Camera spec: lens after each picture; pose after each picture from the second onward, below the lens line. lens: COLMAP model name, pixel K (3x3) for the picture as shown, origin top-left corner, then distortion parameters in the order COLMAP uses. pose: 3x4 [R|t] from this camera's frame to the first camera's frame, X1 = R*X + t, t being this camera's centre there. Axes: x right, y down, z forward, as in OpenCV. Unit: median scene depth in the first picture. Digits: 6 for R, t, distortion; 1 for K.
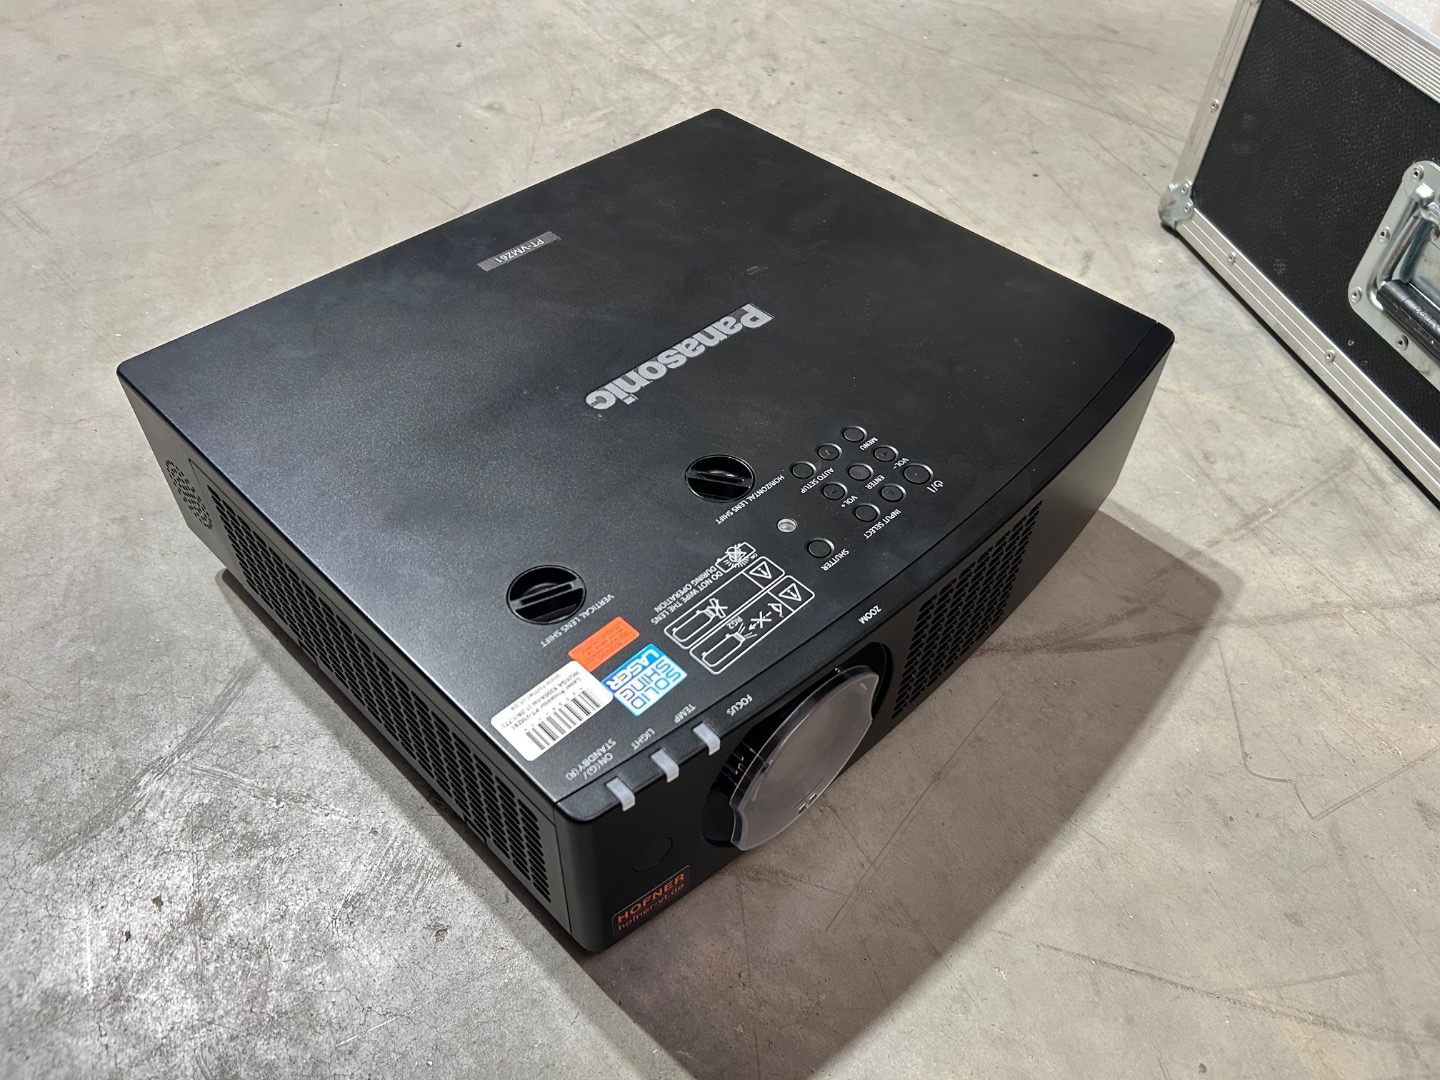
lens RADIAL K [[1108.1, 0, 720.0], [0, 1108.1, 540.0], [0, 0, 1]] dist [0.039237, -0.053581]
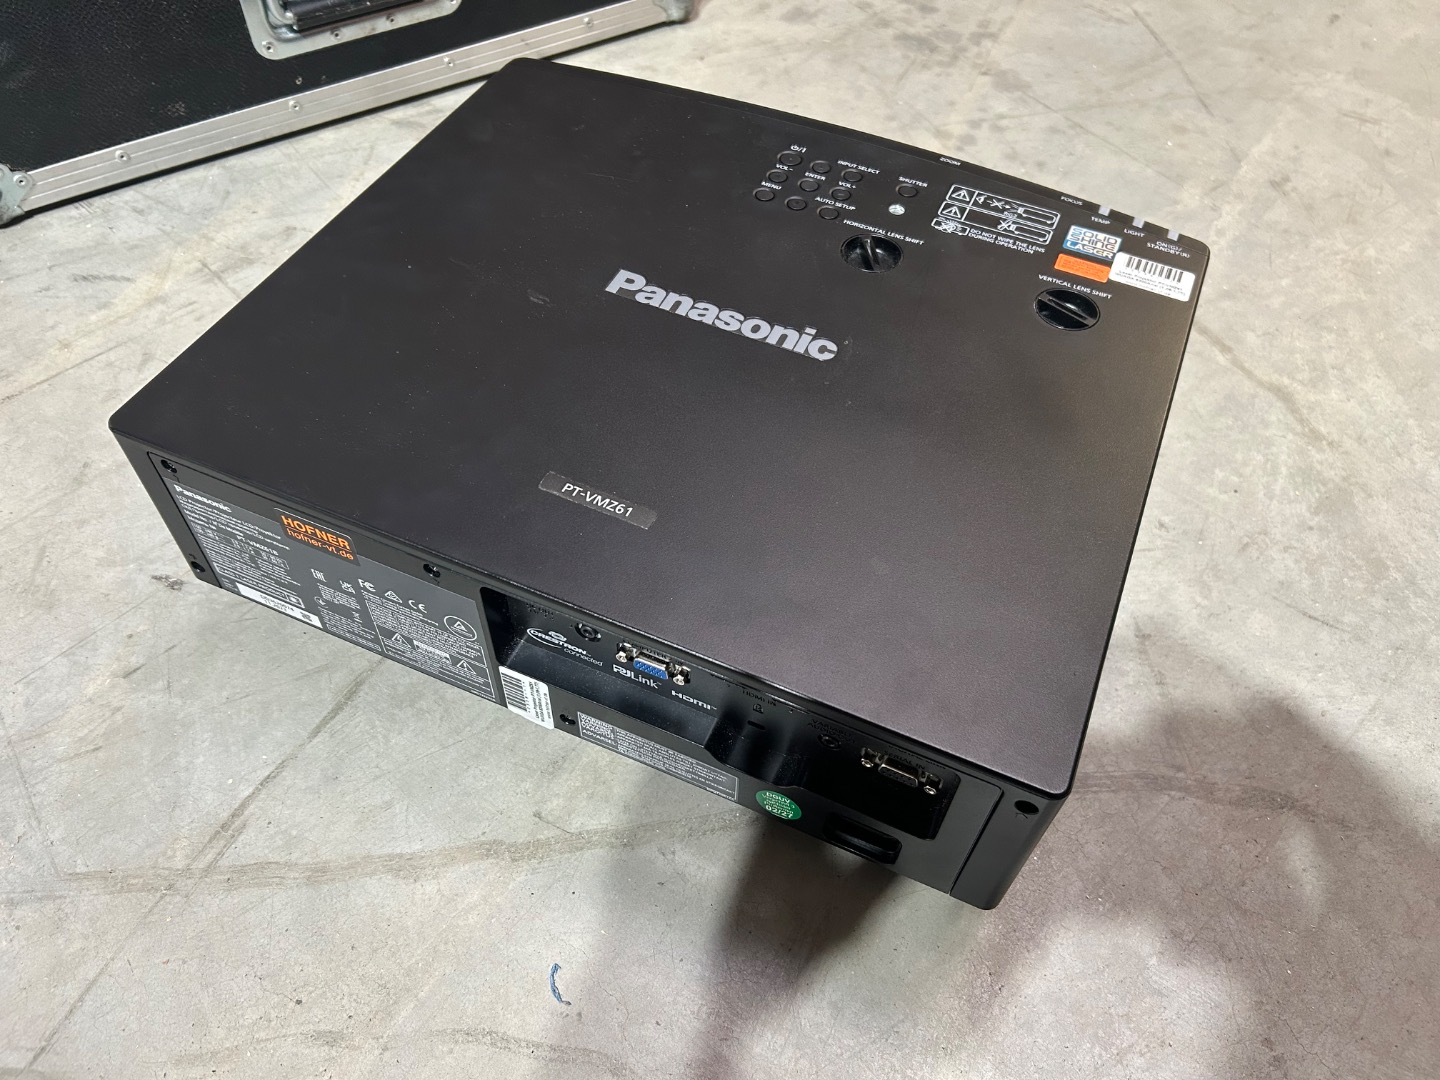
lens RADIAL K [[1108.1, 0, 720.0], [0, 1108.1, 540.0], [0, 0, 1]] dist [0.039237, -0.053581]
pose [[-0.358720, -0.757019, 0.546116, -0.717957], [0.643675, 0.223099, 0.732059, -0.842259], [-0.676020, 0.614125, 0.407244, 0.759834]]
